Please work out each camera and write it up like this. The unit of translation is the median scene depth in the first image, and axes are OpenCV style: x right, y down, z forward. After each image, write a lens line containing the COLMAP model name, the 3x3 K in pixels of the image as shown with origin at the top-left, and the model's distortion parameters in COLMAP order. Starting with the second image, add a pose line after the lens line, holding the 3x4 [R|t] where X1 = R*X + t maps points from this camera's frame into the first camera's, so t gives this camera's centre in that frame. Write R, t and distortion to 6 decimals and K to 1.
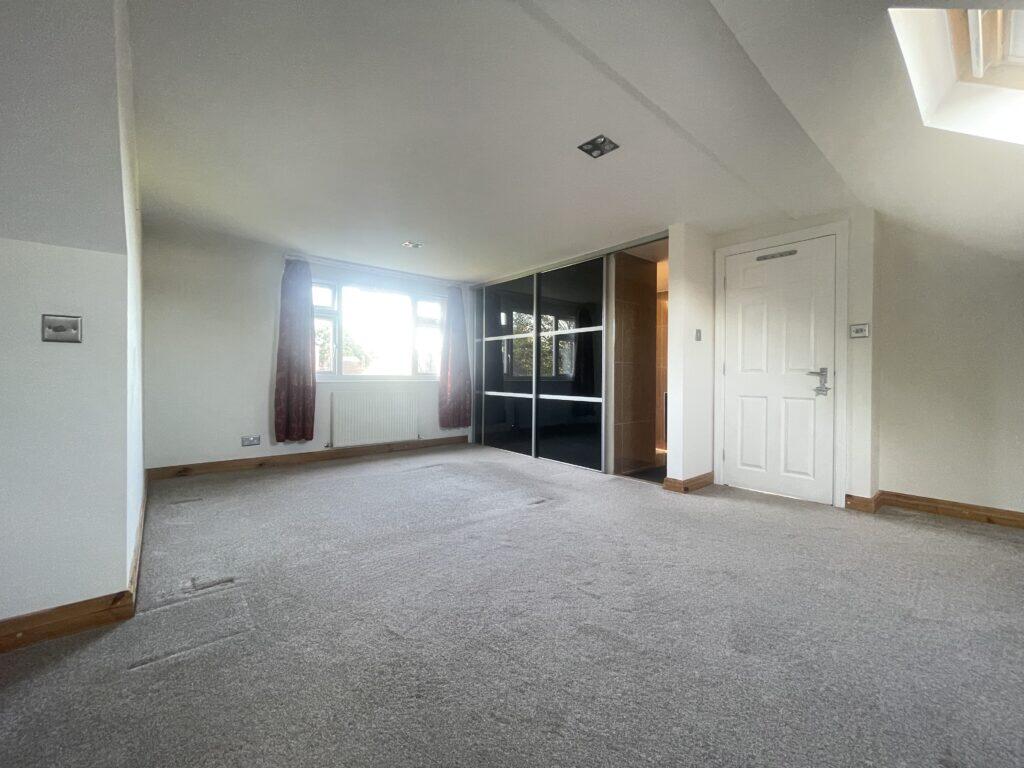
lens RADIAL K [[411.0, 0, 510.8], [0, 411.0, 381.1], [0, 0, 1]] dist [-0.010173, 0.003278]
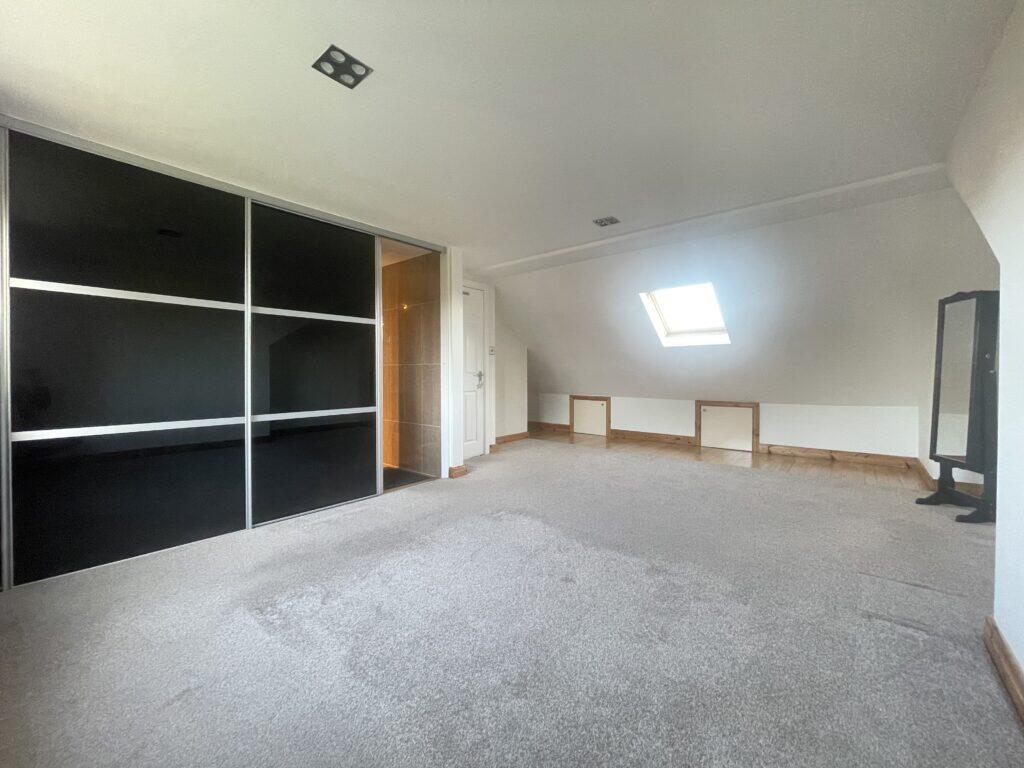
lens RADIAL K [[411.0, 0, 510.8], [0, 411.0, 381.1], [0, 0, 1]] dist [-0.010173, 0.003278]
pose [[-0.181156, -0.024308, 0.983154, -0.846956], [0.016317, 0.999483, 0.027718, -0.037559], [-0.983319, 0.021064, -0.180665, 1.158123]]
